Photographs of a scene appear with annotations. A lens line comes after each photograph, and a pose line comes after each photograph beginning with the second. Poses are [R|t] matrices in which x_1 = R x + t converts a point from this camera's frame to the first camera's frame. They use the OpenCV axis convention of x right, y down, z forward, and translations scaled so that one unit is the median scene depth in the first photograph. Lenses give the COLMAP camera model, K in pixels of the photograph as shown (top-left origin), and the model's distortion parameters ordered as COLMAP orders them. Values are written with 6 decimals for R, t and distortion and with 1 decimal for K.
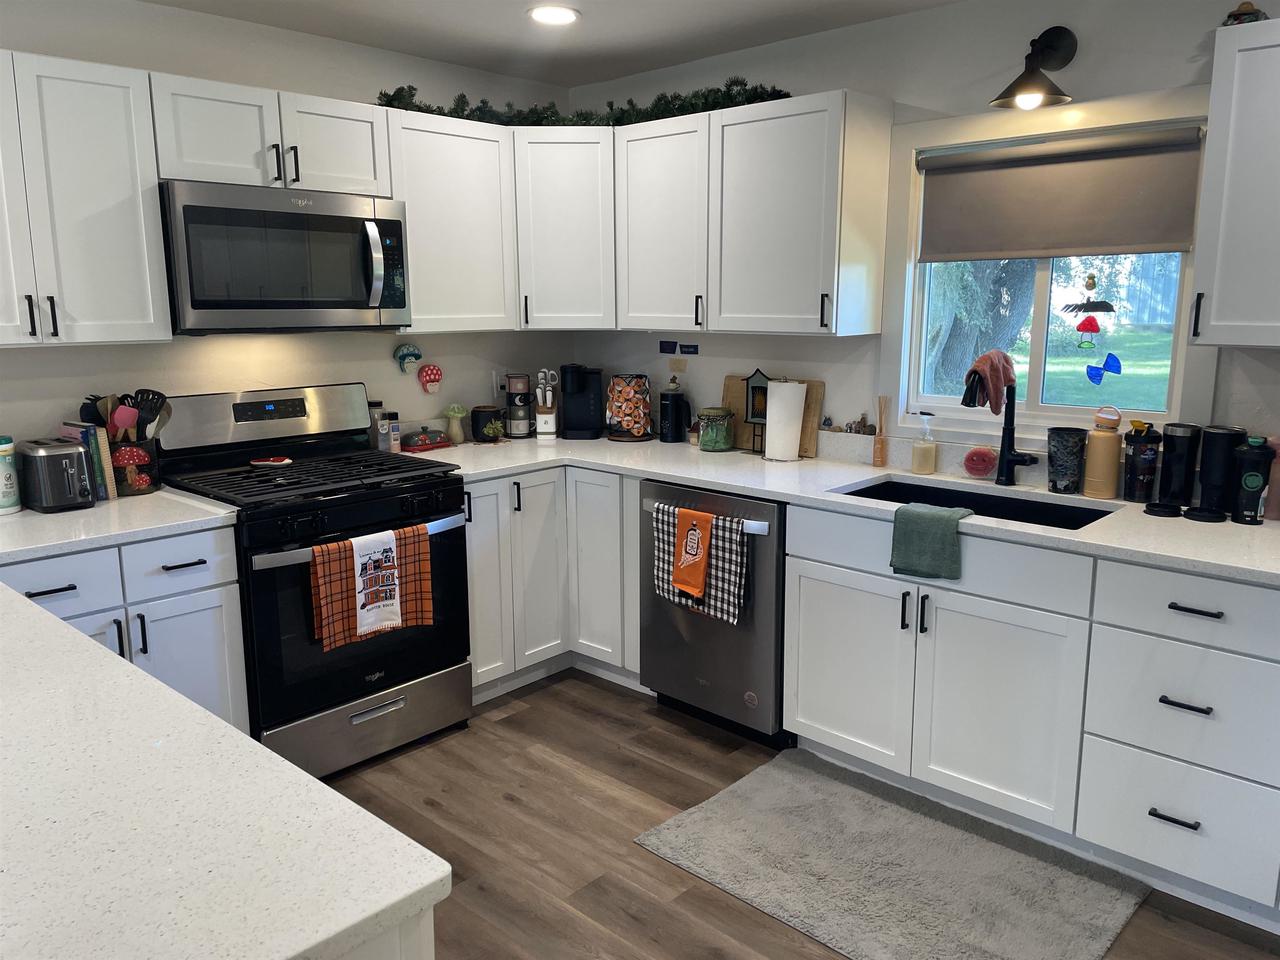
lens RADIAL K [[967.3, 0, 636.1], [0, 967.3, 476.0], [0, 0, 1]] dist [0.105917, -0.132767]
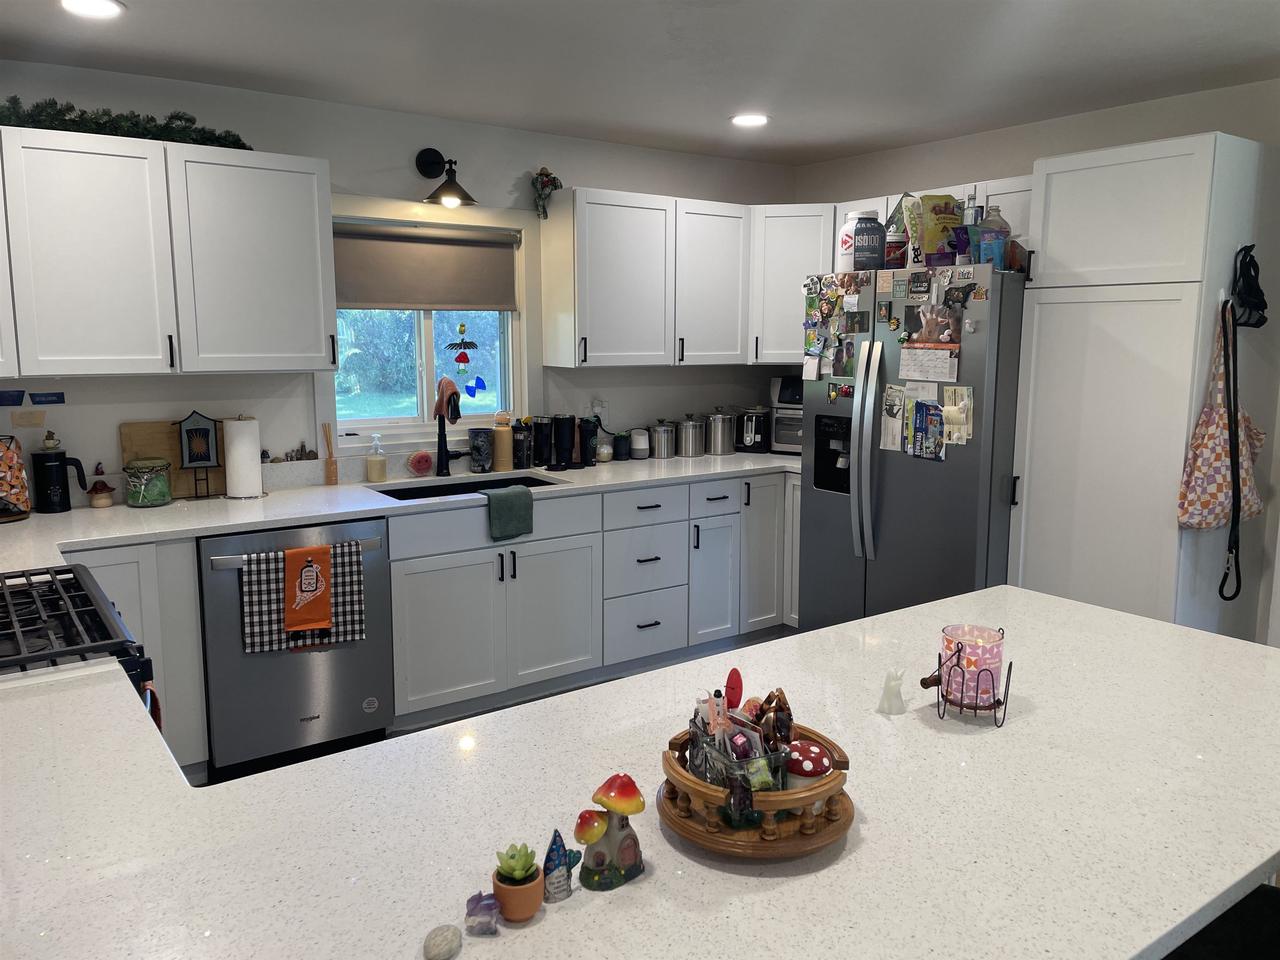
lens RADIAL K [[971.5, 0, 643.8], [0, 971.5, 472.1], [0, 0, 1]] dist [0.103259, -0.139737]
pose [[0.198972, -0.138935, 0.970107, -0.846006], [0.176031, 0.978866, 0.104085, -0.085150], [-0.964066, 0.150059, 0.219224, 0.420916]]
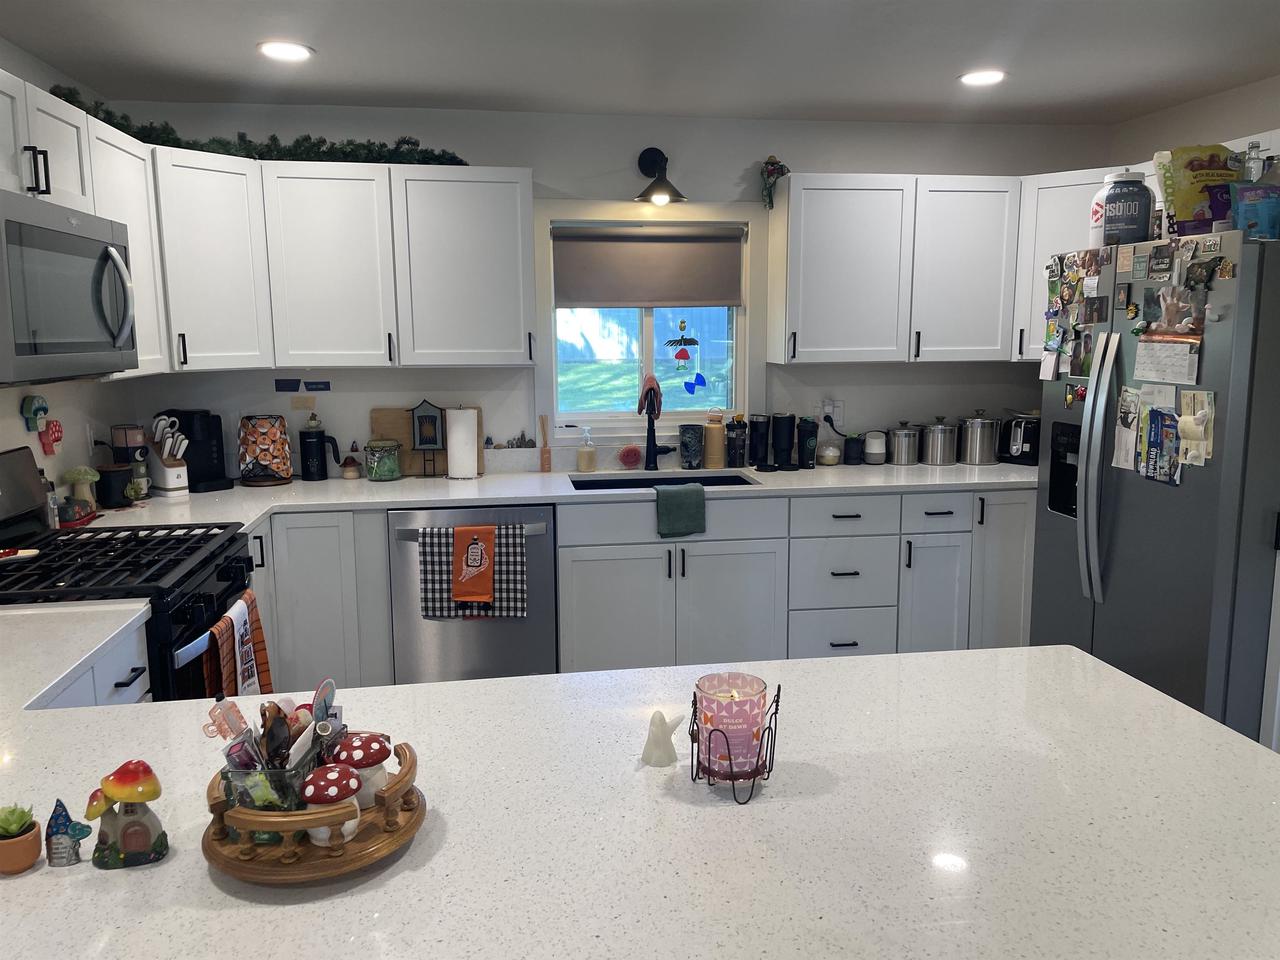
lens RADIAL K [[967.3, 0, 636.1], [0, 967.3, 476.0], [0, 0, 1]] dist [0.105917, -0.132767]
pose [[0.621726, -0.118833, 0.774168, -0.671267], [0.148013, 0.988440, 0.032856, -0.029805], [-0.769122, 0.094159, 0.632127, 0.148517]]
